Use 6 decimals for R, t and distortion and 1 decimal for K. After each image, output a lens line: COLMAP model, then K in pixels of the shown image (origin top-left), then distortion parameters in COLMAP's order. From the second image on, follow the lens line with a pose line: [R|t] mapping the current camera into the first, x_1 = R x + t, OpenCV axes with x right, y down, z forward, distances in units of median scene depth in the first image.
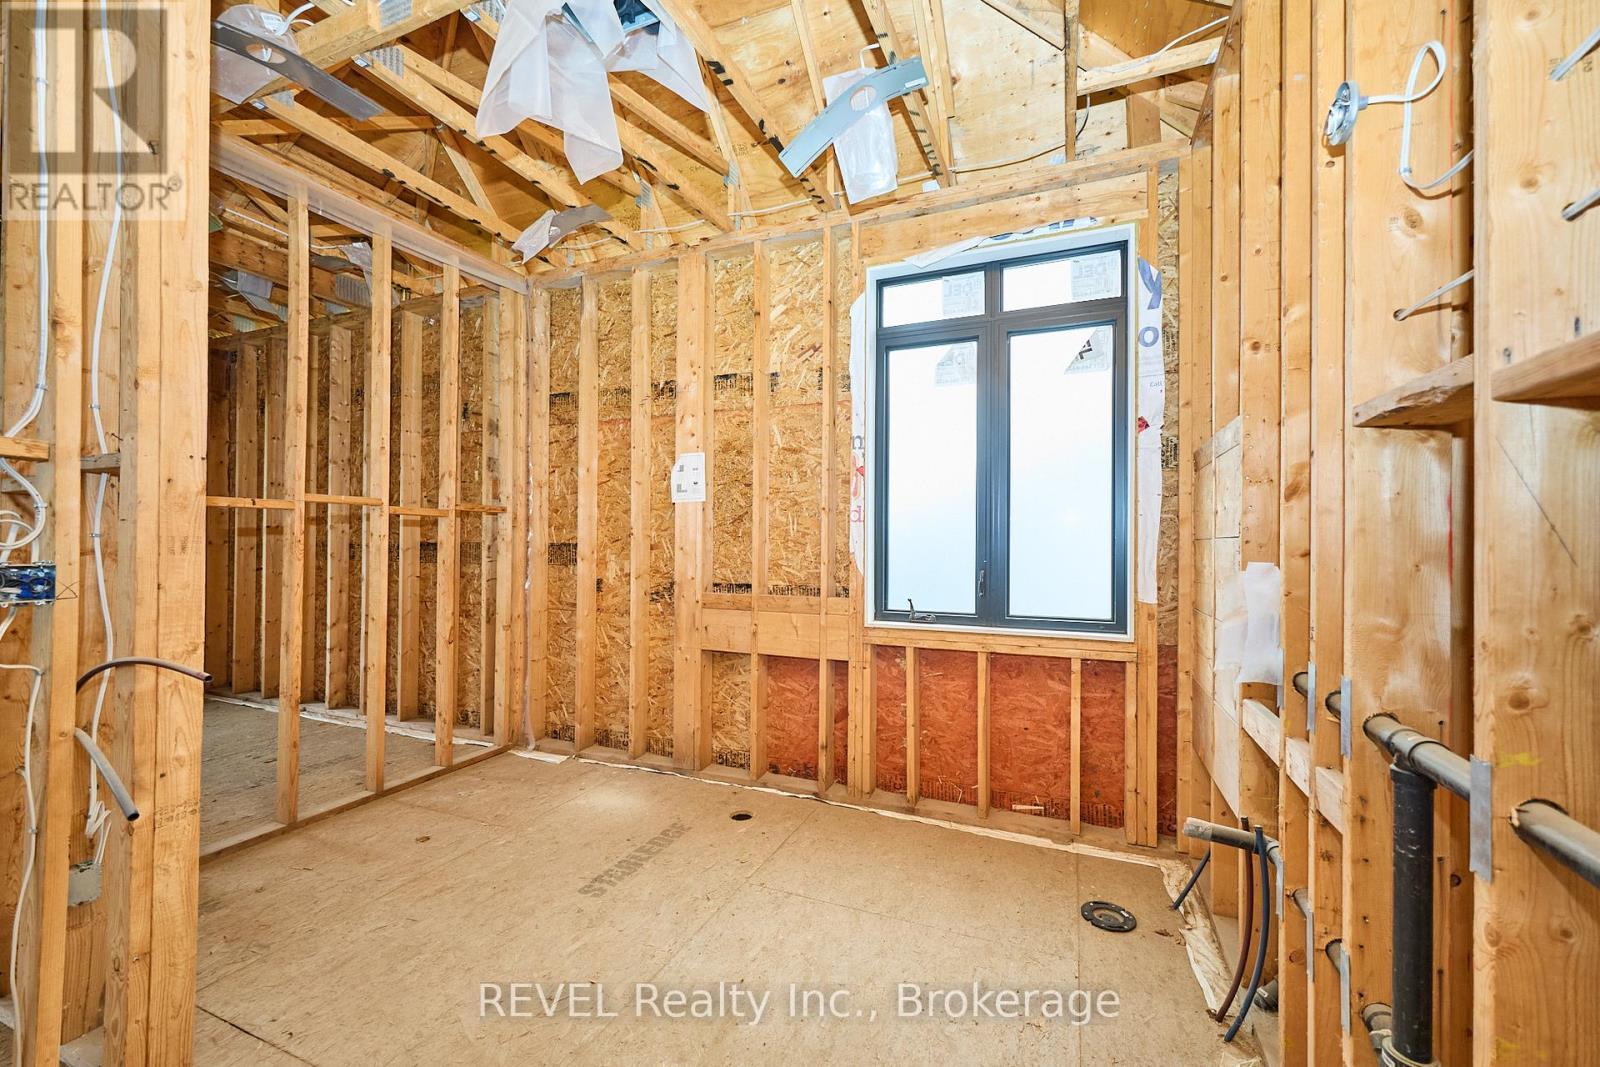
lens RADIAL K [[648.5, 0, 799.6], [0, 648.5, 537.2], [0, 0, 1]] dist [0.002967, -0.000137]
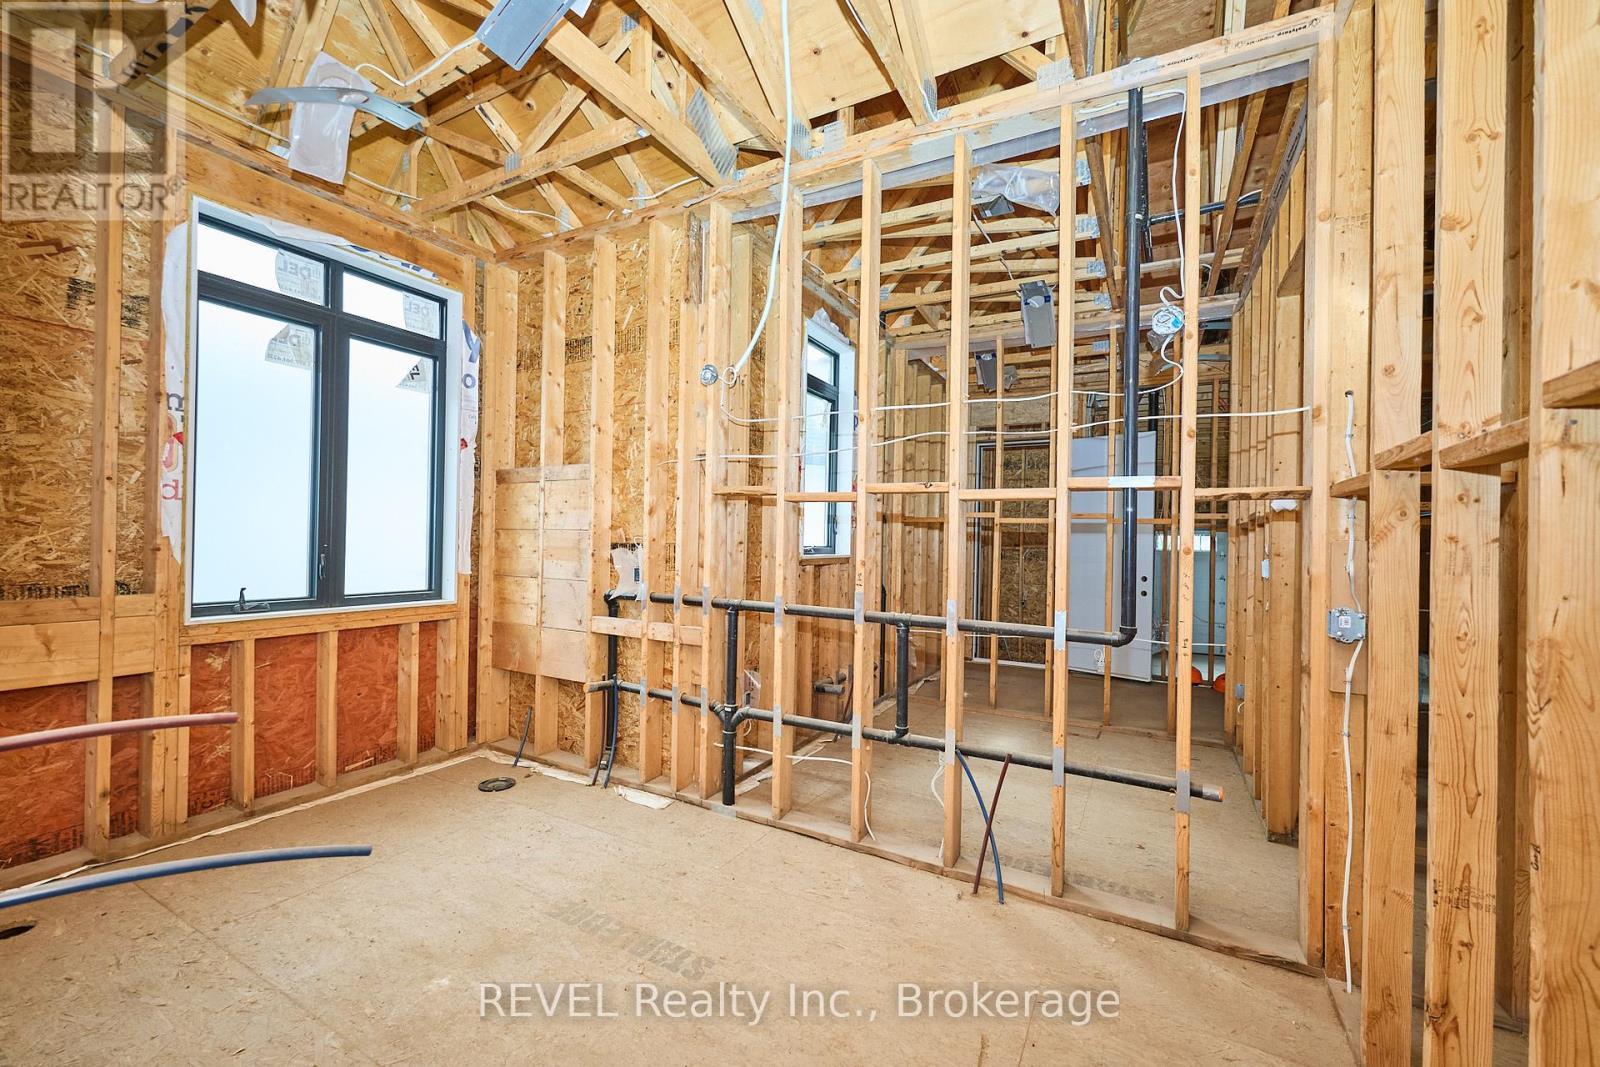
lens RADIAL K [[648.5, 0, 804.0], [0, 648.5, 532.2], [0, 0, 1]] dist [0.002967, -0.000137]
pose [[0.089779, 0.008678, 0.995924, -0.684071], [-0.027907, 0.999591, -0.006194, 0.000991], [-0.995571, -0.027237, 0.089984, 0.138574]]
